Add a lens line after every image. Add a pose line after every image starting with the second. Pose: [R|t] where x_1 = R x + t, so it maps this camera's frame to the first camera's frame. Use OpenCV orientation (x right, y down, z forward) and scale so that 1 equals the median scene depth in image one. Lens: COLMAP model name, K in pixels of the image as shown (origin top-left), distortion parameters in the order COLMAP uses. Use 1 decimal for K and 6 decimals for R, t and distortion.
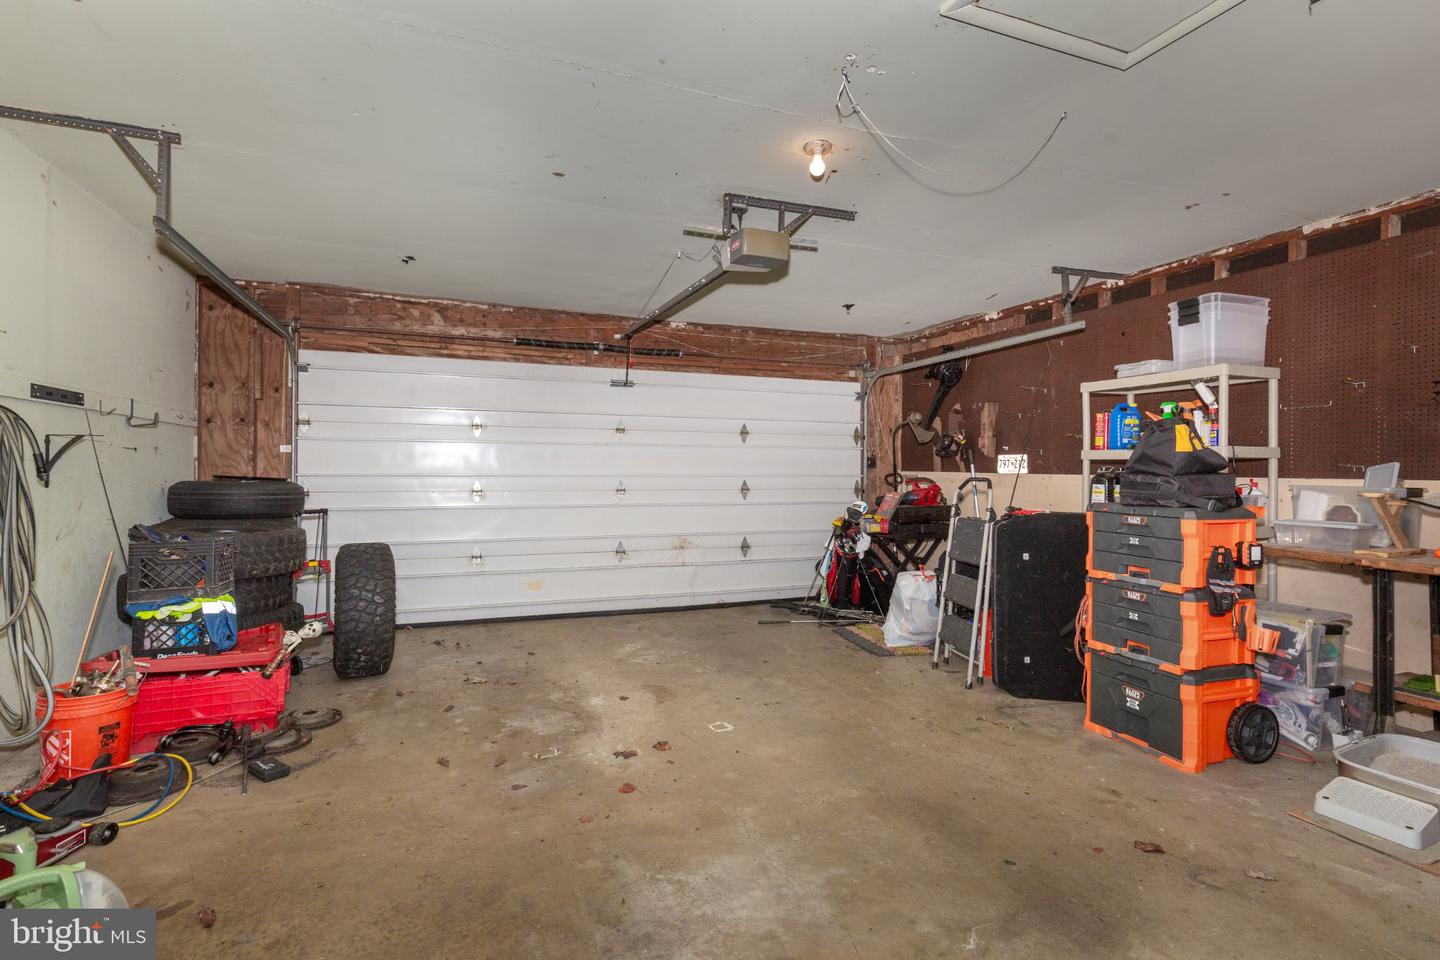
lens RADIAL K [[692.3, 0, 729.6], [0, 692.3, 478.1], [0, 0, 1]] dist [0.009316, 0.000064]
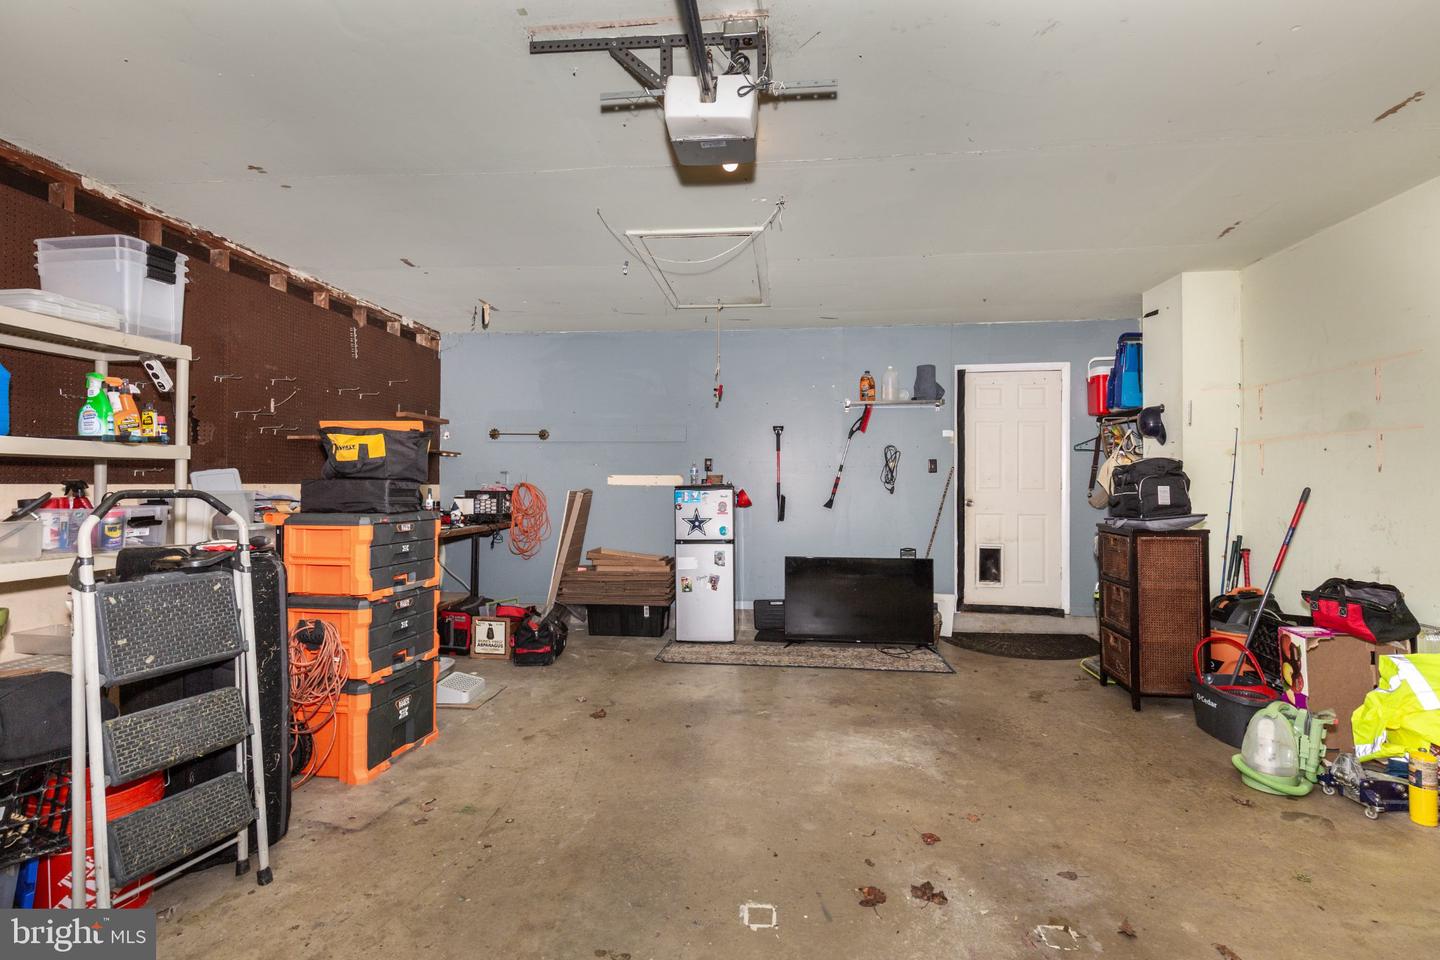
lens RADIAL K [[692.3, 0, 729.6], [0, 692.3, 478.1], [0, 0, 1]] dist [0.009316, 0.000064]
pose [[-0.893708, -0.006421, 0.448603, -0.276169], [-0.005178, 0.999979, 0.003996, -0.016035], [-0.448619, 0.001248, -0.893722, 1.679913]]
